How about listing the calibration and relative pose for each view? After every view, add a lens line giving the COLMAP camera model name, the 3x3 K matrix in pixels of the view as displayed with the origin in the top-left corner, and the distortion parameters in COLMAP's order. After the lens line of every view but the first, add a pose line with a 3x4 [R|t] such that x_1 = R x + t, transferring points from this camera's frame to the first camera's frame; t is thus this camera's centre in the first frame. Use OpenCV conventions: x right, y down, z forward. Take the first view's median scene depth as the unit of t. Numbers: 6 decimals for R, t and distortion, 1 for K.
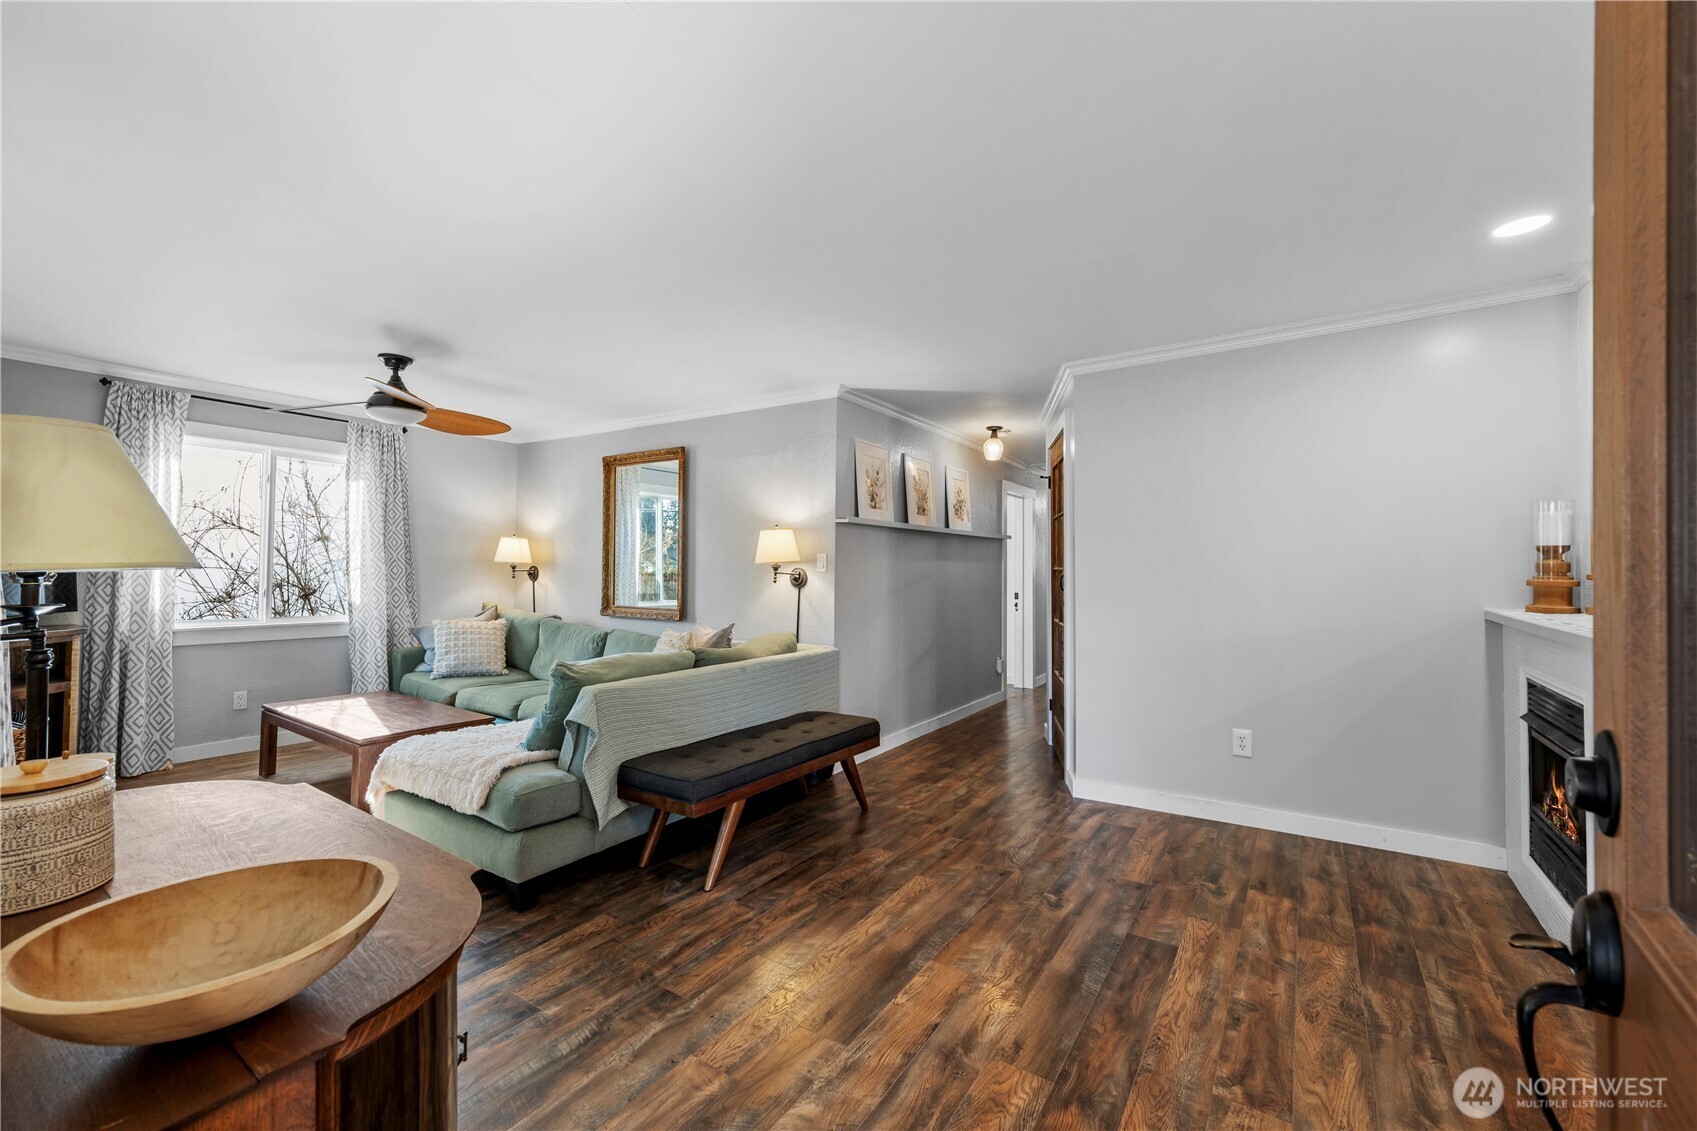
lens RADIAL K [[691.8, 0, 844.5], [0, 691.8, 560.0], [0, 0, 1]] dist [-0.000919, -0.000381]
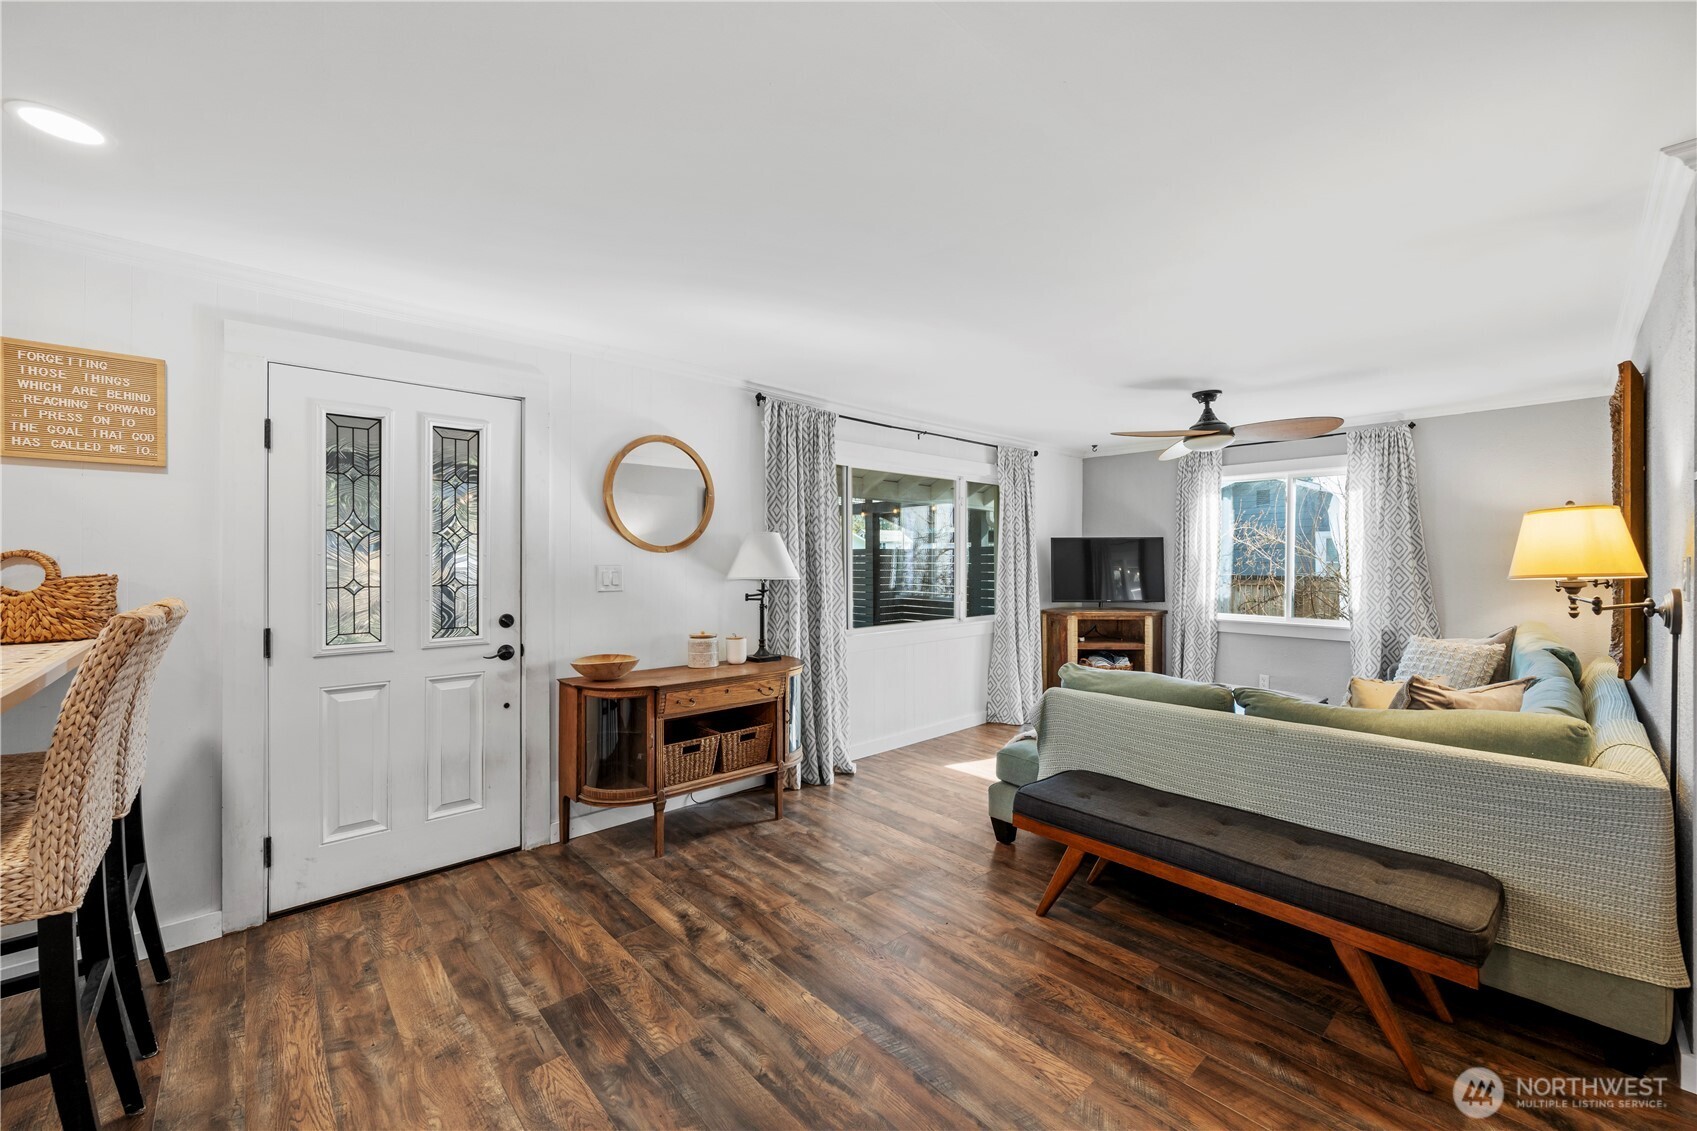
lens RADIAL K [[662.2, 0, 848.5], [0, 662.2, 565.5], [0, 0, 1]] dist [0.000157, -0.000039]
pose [[-0.242663, -0.002560, -0.970107, 0.485231], [0.012003, 0.999912, -0.005641, -0.008209], [0.970036, -0.013013, -0.242611, 0.607409]]
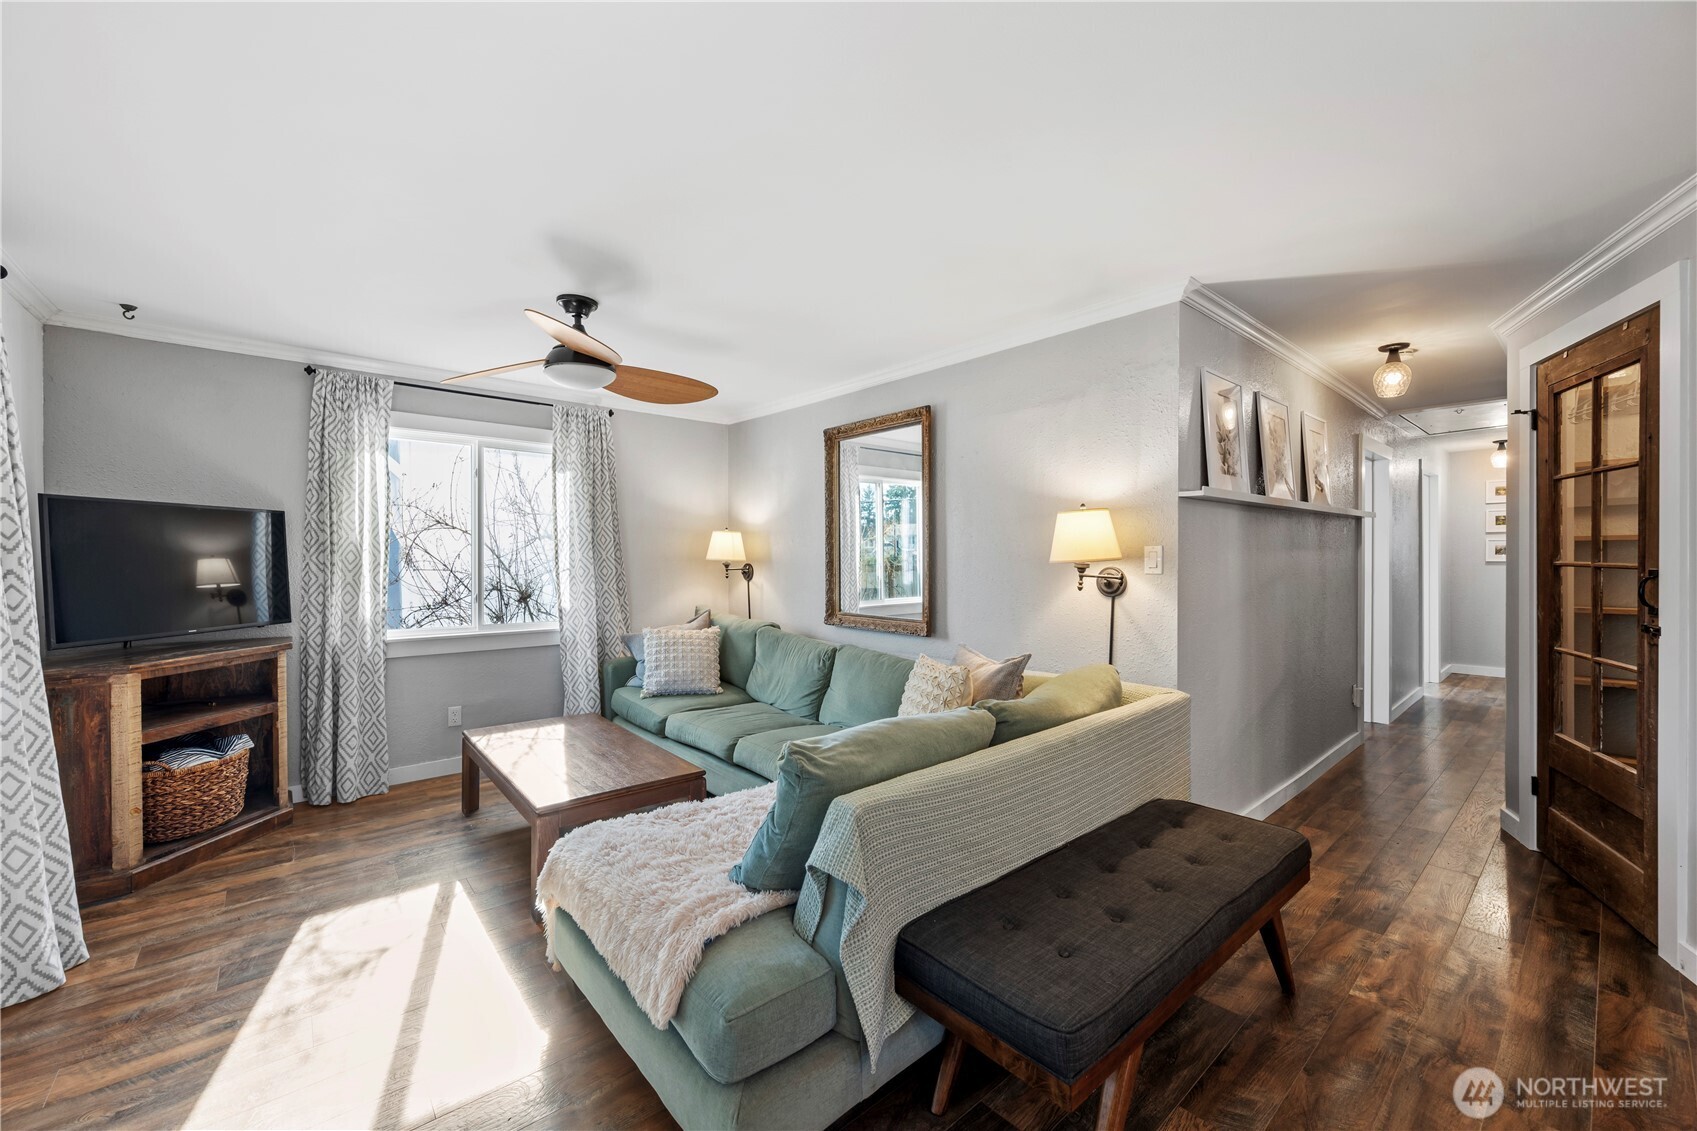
lens RADIAL K [[662.2, 0, 848.5], [0, 662.2, 565.5], [0, 0, 1]] dist [0.000157, -0.000039]
pose [[0.963416, -0.008635, -0.267872, -0.144415], [0.016115, 0.999539, 0.025736, -0.011360], [0.267527, -0.029111, 0.963111, 0.319743]]
